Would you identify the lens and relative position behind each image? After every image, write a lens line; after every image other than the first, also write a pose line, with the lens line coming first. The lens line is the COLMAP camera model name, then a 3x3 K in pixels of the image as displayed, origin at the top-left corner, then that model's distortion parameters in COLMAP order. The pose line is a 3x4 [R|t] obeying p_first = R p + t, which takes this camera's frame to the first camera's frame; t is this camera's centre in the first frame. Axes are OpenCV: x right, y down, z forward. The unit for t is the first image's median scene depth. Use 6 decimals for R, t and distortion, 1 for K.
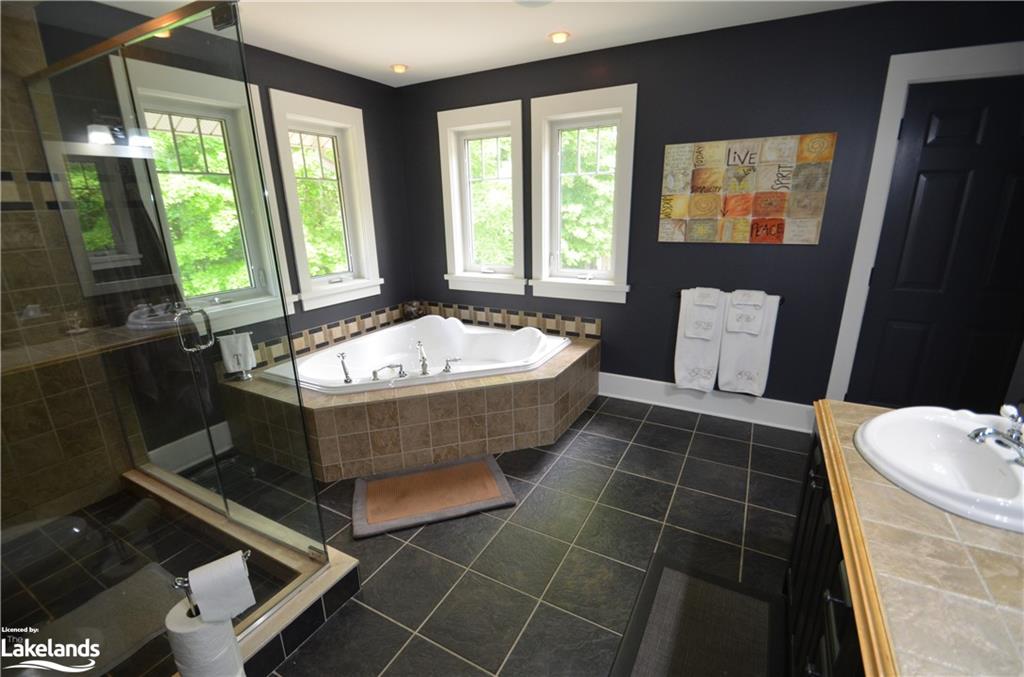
lens RADIAL K [[449.1, 0, 512.4], [0, 449.1, 340.6], [0, 0, 1]] dist [0.022880, -0.020491]
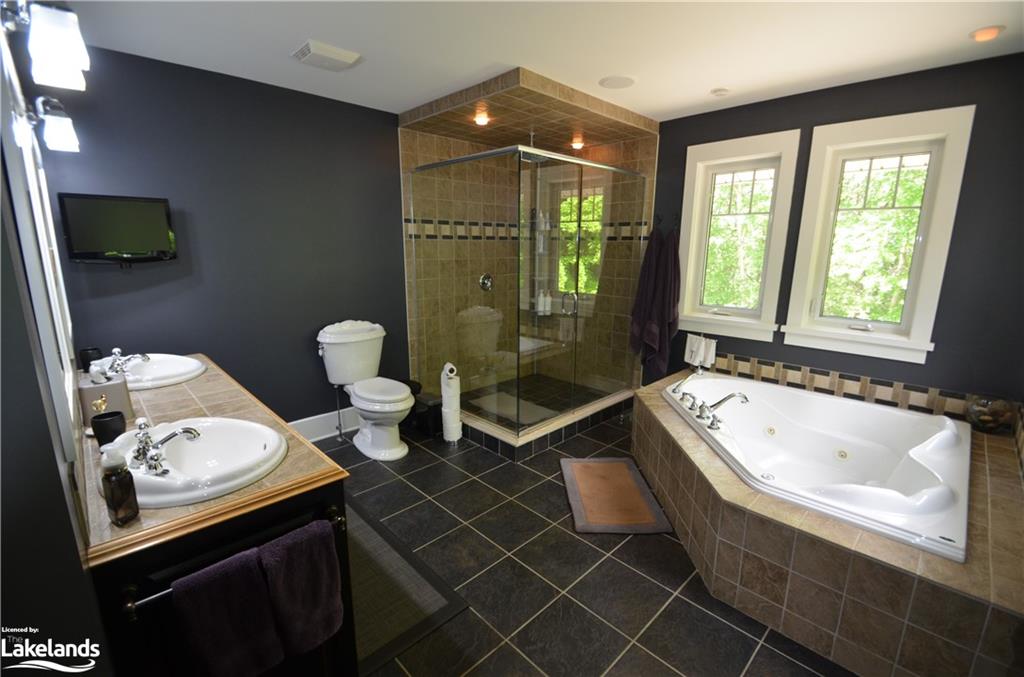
lens RADIAL K [[449.1, 0, 512.4], [0, 449.1, 340.6], [0, 0, 1]] dist [0.022880, -0.020491]
pose [[-0.295151, 0.208084, -0.932517, 0.721175], [-0.276413, 0.915665, 0.291811, -0.223069], [0.914594, 0.343888, -0.212742, 0.757594]]
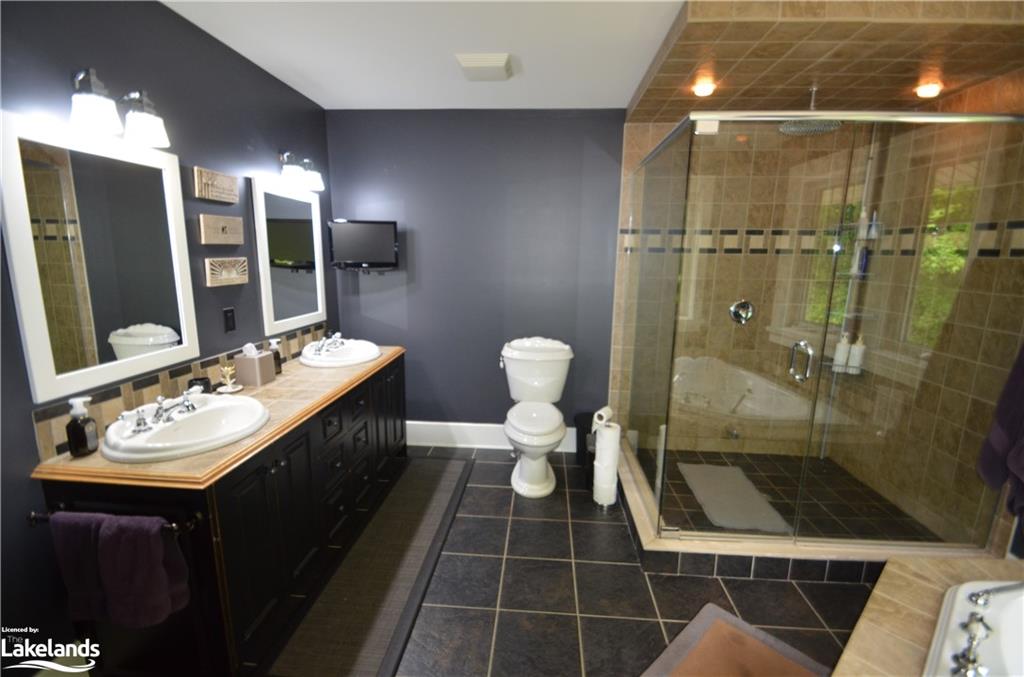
lens RADIAL K [[449.1, 0, 512.4], [0, 449.1, 340.6], [0, 0, 1]] dist [0.022880, -0.020491]
pose [[-0.910390, 0.074640, -0.406964, 0.255590], [-0.123582, 0.889640, 0.439622, -0.289267], [0.394865, 0.450520, -0.800695, 0.978800]]
